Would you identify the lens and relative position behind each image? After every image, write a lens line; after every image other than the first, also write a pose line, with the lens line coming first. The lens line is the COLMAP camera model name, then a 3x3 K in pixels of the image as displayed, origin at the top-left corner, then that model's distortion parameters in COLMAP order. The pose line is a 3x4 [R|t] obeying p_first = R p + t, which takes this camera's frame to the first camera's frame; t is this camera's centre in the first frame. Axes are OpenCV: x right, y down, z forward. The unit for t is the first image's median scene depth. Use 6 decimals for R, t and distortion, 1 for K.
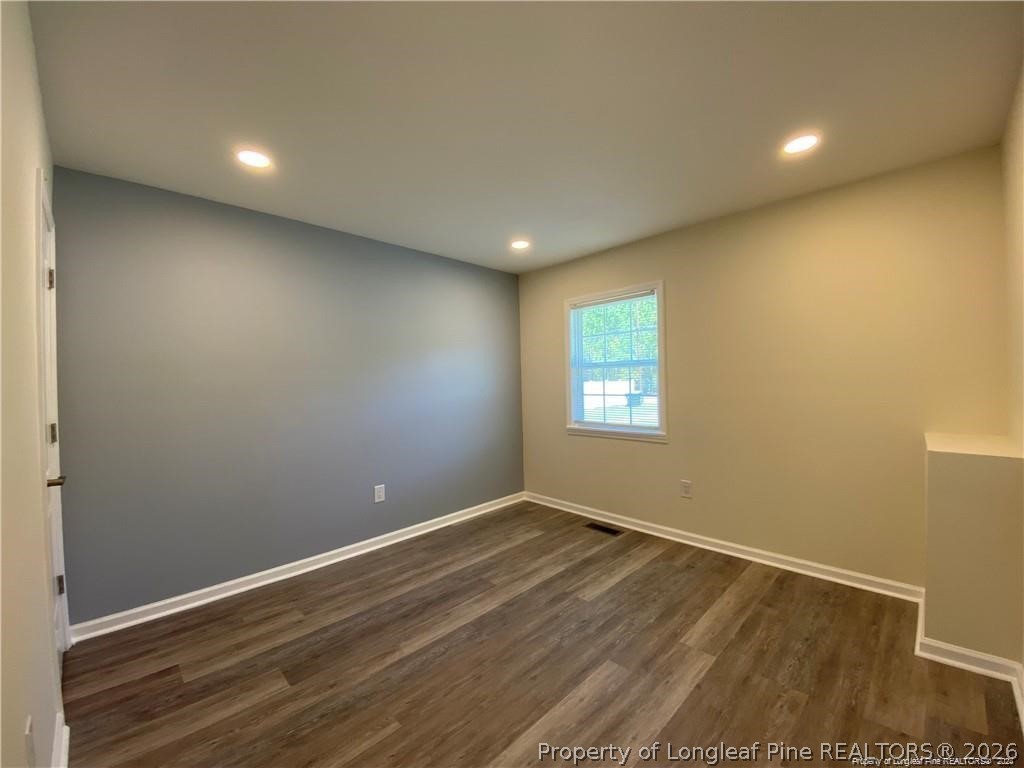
lens RADIAL K [[419.0, 0, 512.5], [0, 419.0, 380.9], [0, 0, 1]] dist [-0.000264, -0.000083]
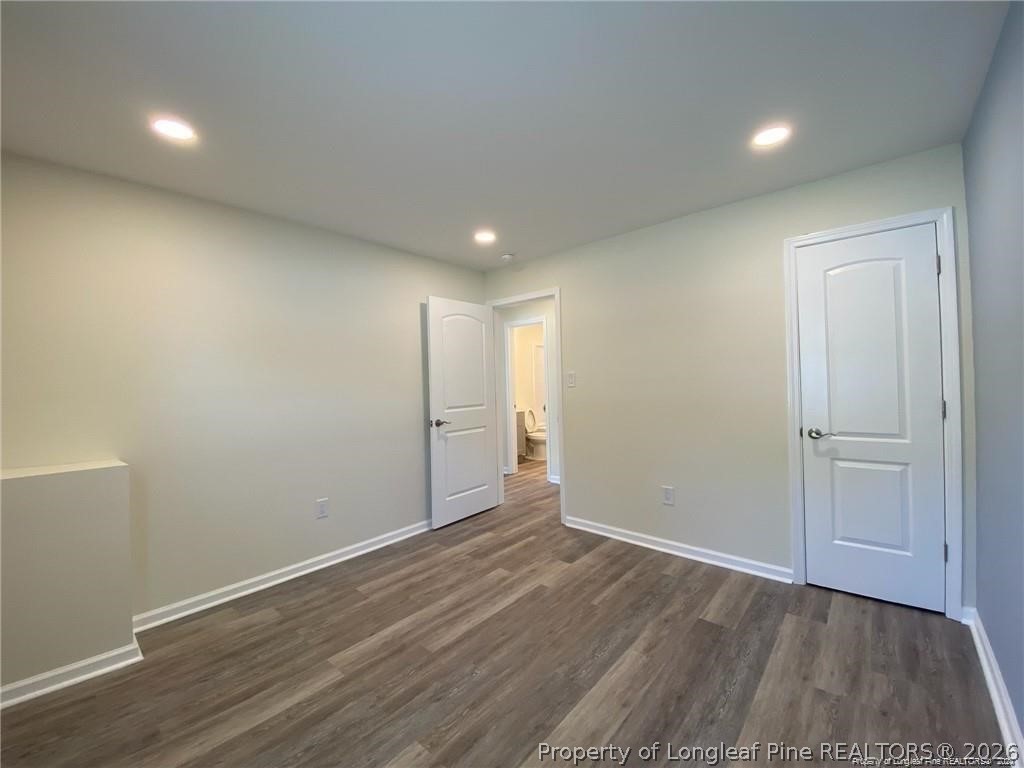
lens RADIAL K [[419.0, 0, 512.5], [0, 419.0, 380.9], [0, 0, 1]] dist [-0.000264, -0.000083]
pose [[-0.996214, 0.049176, -0.071689, 0.067673], [0.048954, 0.998789, 0.004861, -0.006247], [0.071841, 0.001334, -0.997415, 1.938363]]
